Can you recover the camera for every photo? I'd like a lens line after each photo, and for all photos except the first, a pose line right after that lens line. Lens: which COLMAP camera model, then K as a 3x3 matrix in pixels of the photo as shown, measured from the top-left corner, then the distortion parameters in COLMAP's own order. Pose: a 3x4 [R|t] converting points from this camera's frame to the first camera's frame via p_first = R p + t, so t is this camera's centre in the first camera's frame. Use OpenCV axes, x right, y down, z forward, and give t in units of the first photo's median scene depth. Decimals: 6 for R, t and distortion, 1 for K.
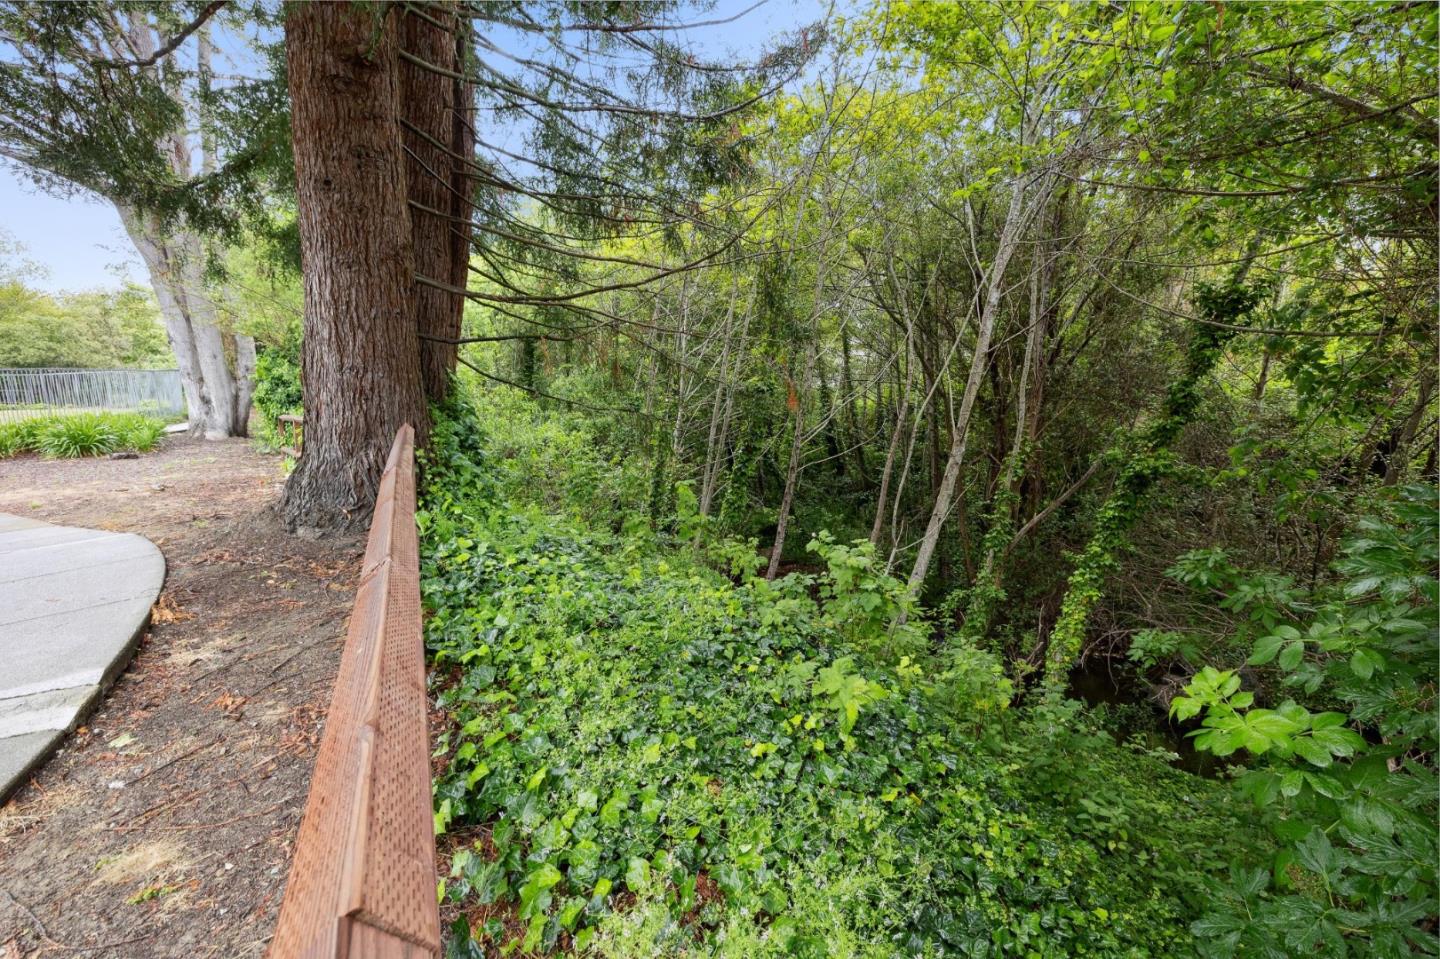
lens RADIAL K [[610.0, 0, 712.5], [0, 610.0, 456.1], [0, 0, 1]] dist [-0.000488, 0.000044]
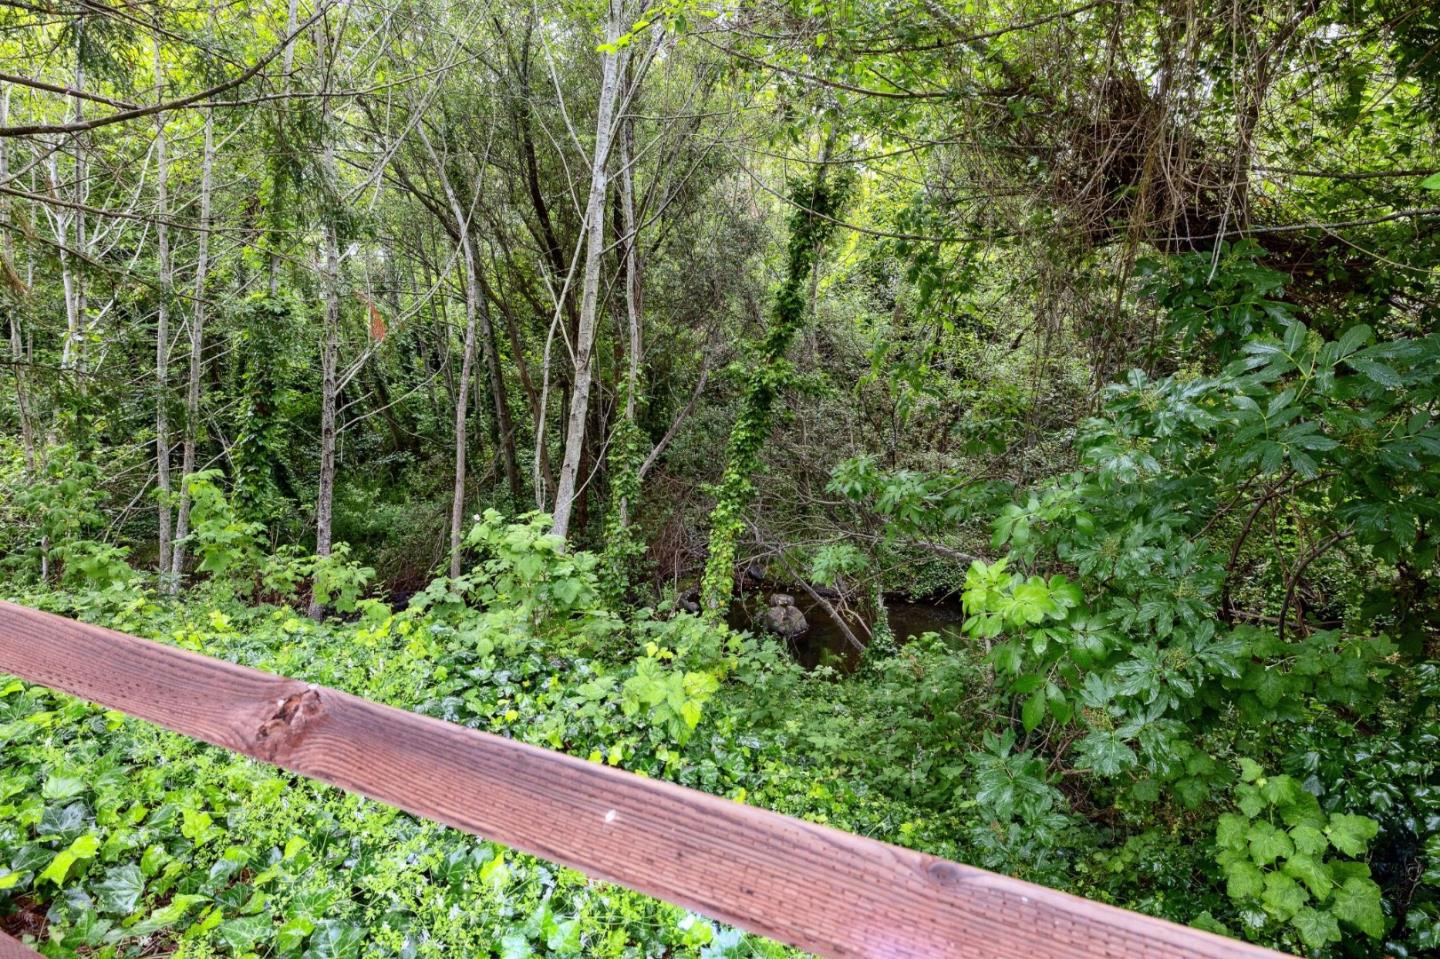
lens RADIAL K [[830.9, 0, 720.1], [0, 830.9, 455.3], [0, 0, 1]] dist [-0.004683, -0.000732]
pose [[0.785477, -0.146559, 0.601287, -0.119481], [0.103134, 0.988968, 0.106326, -0.010314], [-0.610237, -0.021504, 0.791927, 0.045281]]
